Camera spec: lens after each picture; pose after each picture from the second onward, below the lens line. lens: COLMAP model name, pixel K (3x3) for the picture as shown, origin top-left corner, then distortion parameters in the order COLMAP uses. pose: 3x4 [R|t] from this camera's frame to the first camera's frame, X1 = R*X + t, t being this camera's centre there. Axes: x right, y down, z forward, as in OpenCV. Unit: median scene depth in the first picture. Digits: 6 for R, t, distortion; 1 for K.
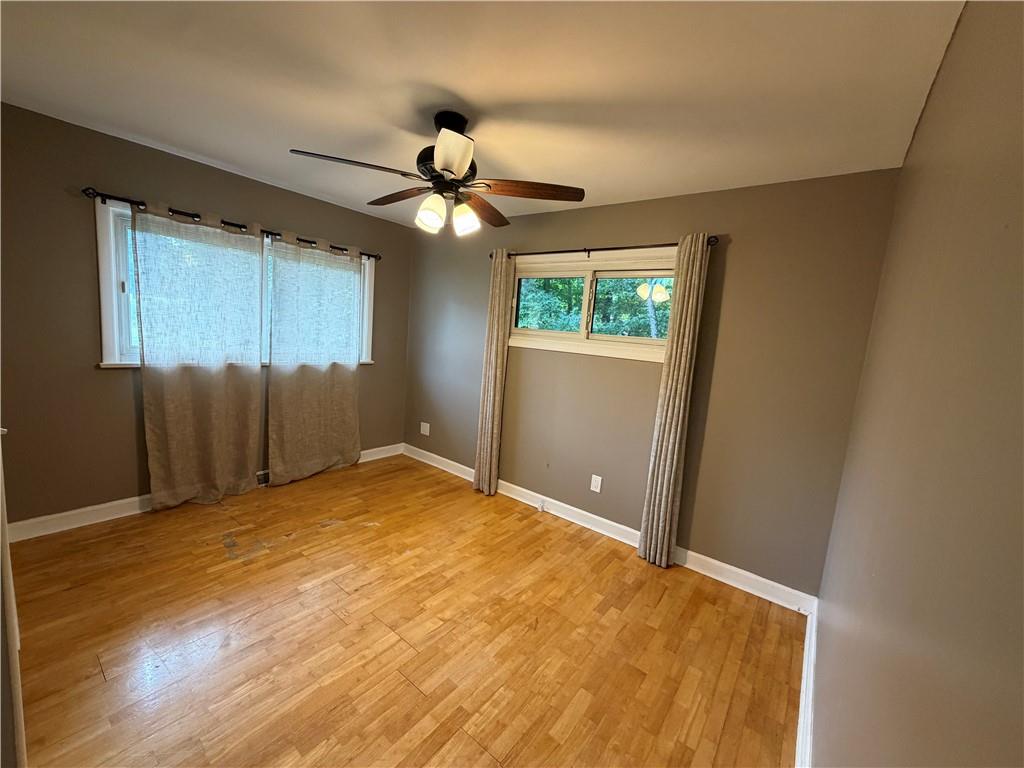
lens RADIAL K [[408.2, 0, 510.1], [0, 408.2, 382.4], [0, 0, 1]] dist [0.001898, 0.000109]
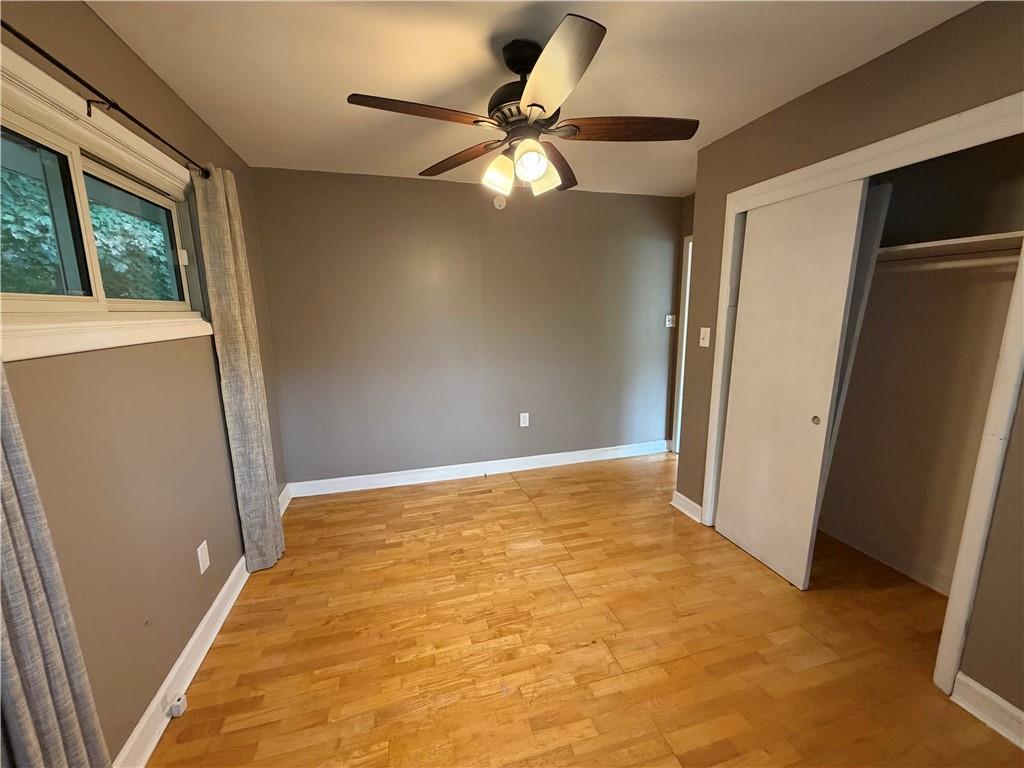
lens RADIAL K [[408.2, 0, 510.1], [0, 408.2, 382.4], [0, 0, 1]] dist [0.001898, 0.000109]
pose [[-0.801275, -0.180115, 0.570540, -0.551723], [0.018486, 0.945701, 0.324513, -0.219963], [-0.598010, 0.270572, -0.754437, 1.417847]]
